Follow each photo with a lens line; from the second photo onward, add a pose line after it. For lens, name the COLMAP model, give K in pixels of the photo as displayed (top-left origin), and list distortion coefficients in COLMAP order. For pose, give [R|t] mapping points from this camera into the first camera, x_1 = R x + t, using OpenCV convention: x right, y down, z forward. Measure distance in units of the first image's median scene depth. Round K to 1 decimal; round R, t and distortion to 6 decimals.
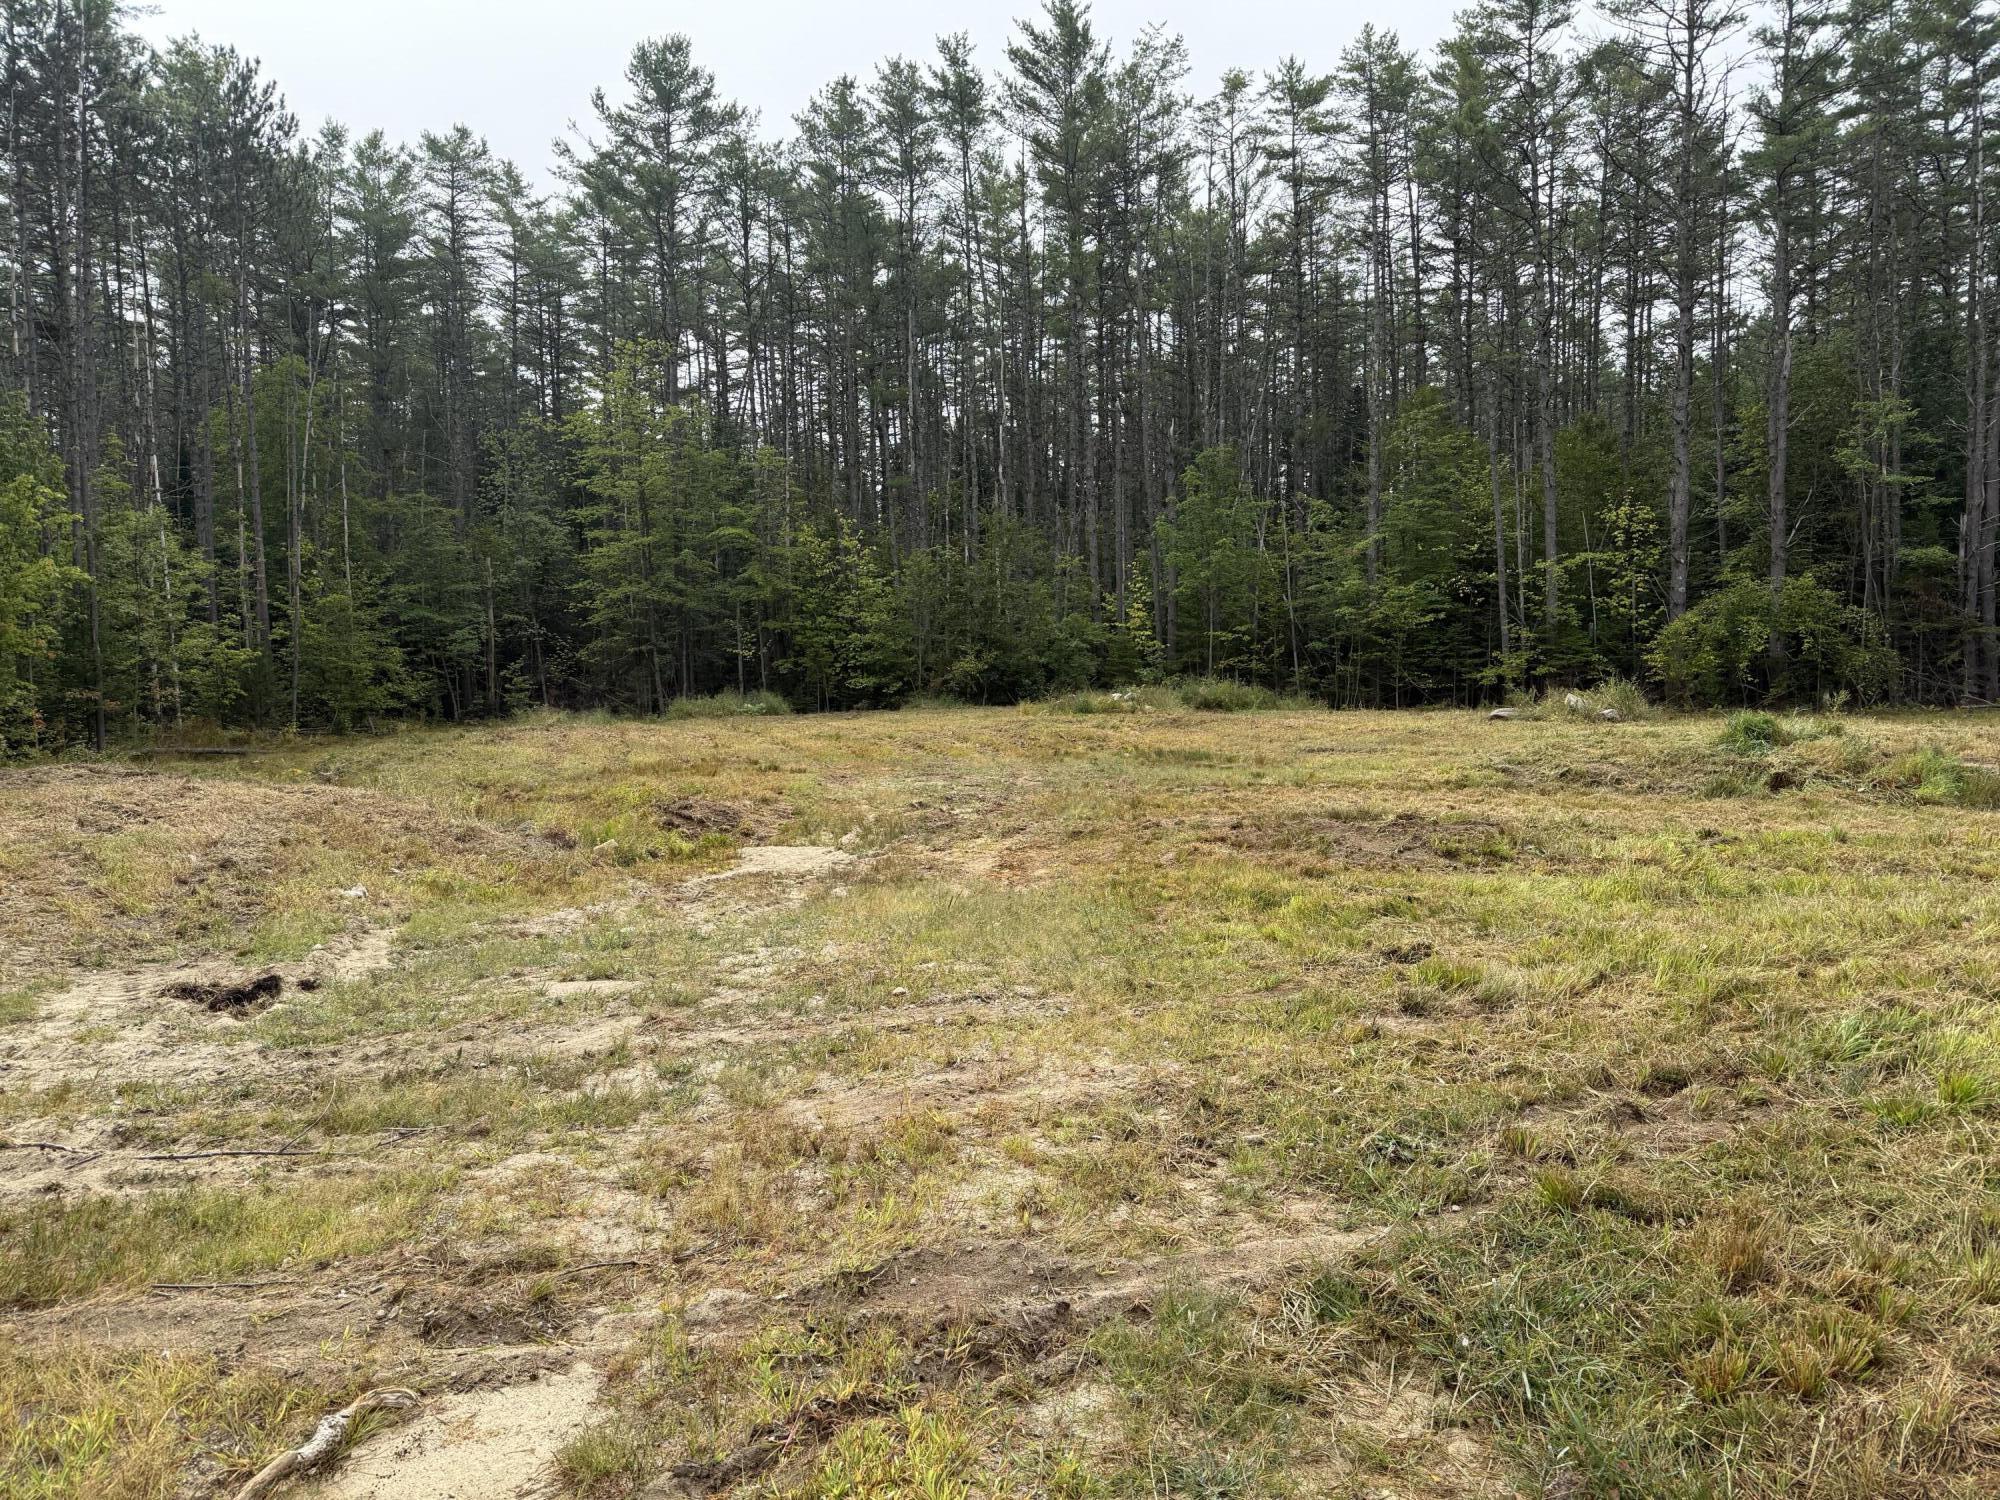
lens RADIAL K [[1362.0, 0, 998.6], [0, 1362.0, 769.4], [0, 0, 1]] dist [0.062980, -0.081803]
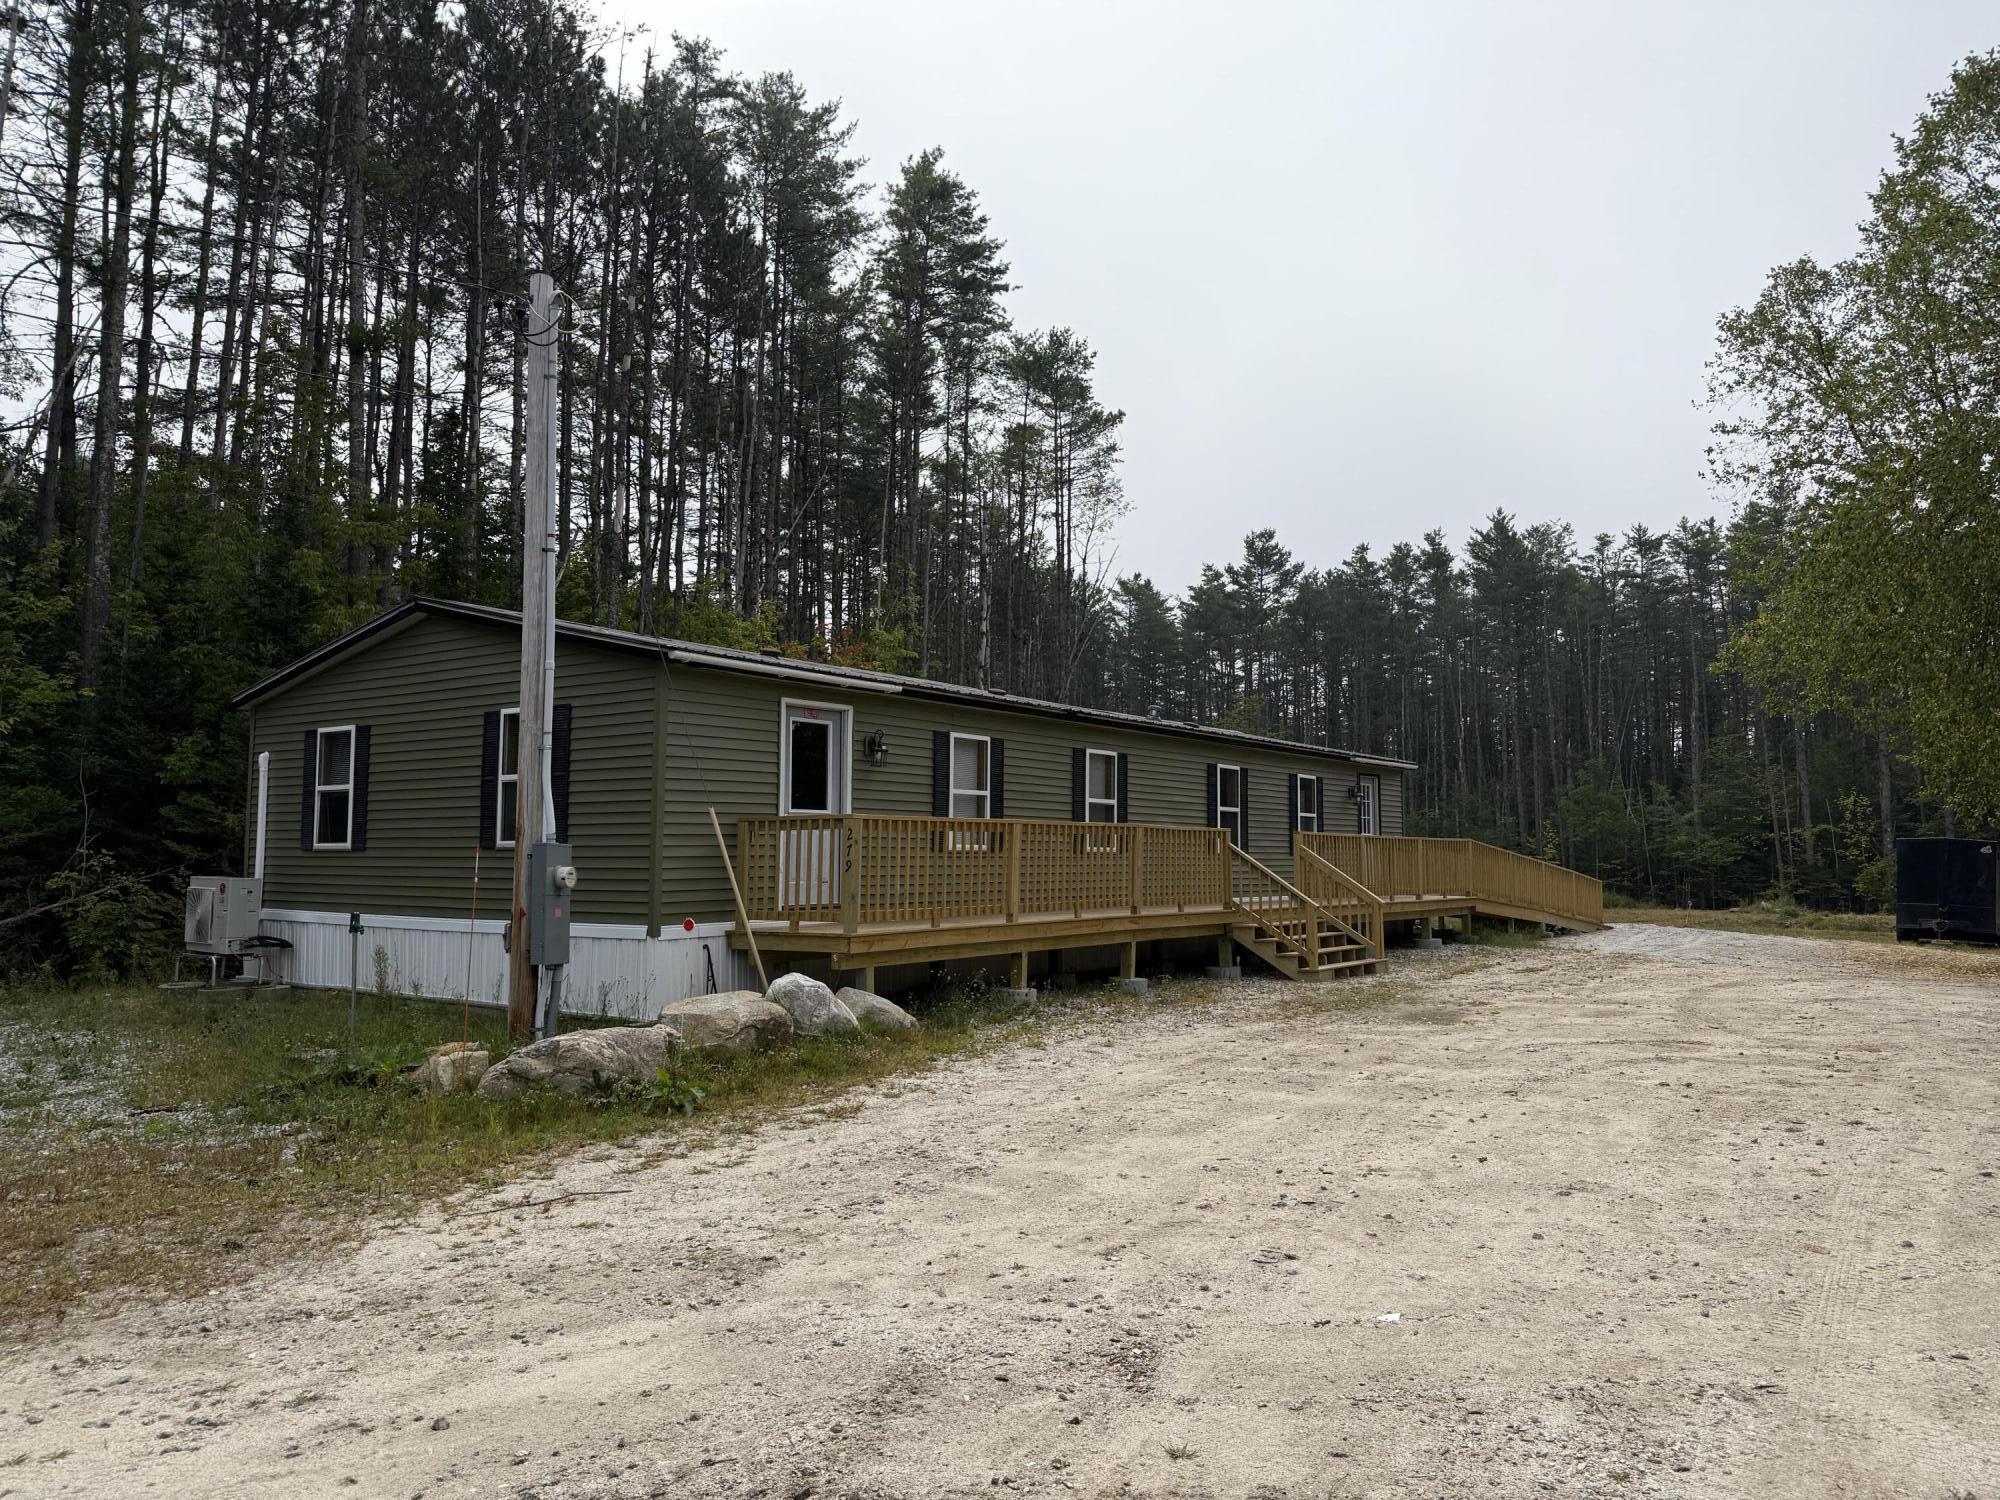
lens RADIAL K [[1400.1, 0, 1001.1], [0, 1400.1, 744.2], [0, 0, 1]] dist [0.139532, -0.252799]
pose [[0.969151, 0.000384, -0.246468, -0.136723], [-0.040248, 0.986822, -0.156725, 0.065515], [0.243160, 0.161810, 0.956395, -0.971678]]
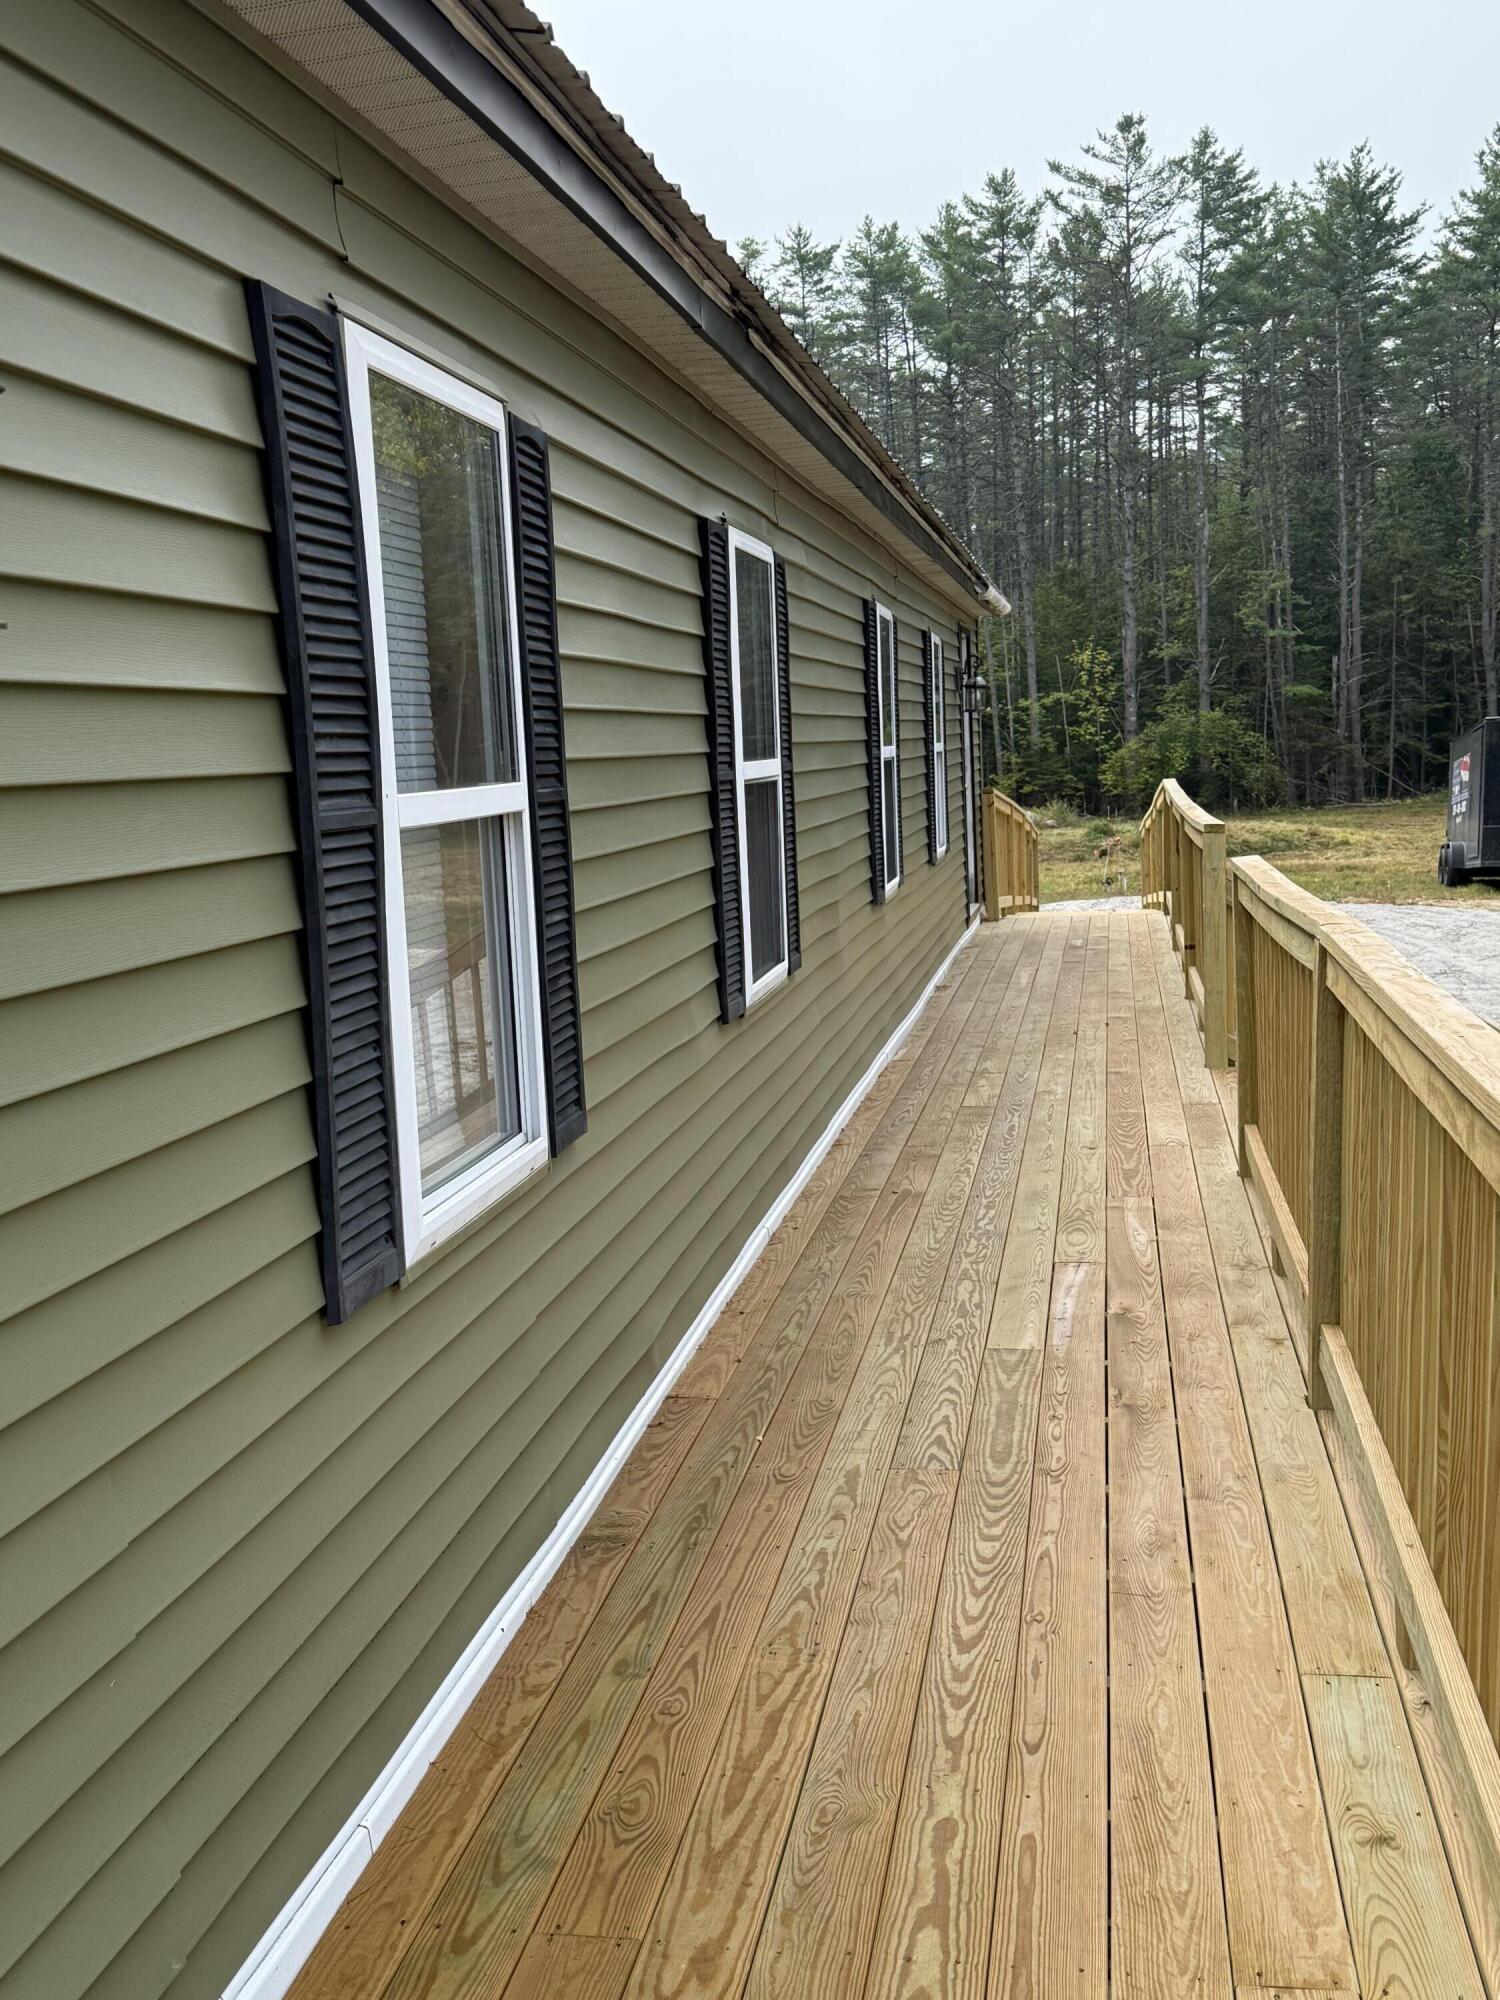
lens RADIAL K [[2026.1, 0, 750.0], [0, 2026.1, 1000.0], [0, 0, 1]] dist [0.142991, -0.003122]
pose [[0.977141, -0.051158, 0.206345, -0.229762], [0.043426, 0.998180, 0.041832, 0.029411], [-0.208109, -0.031915, 0.977585, -0.723584]]
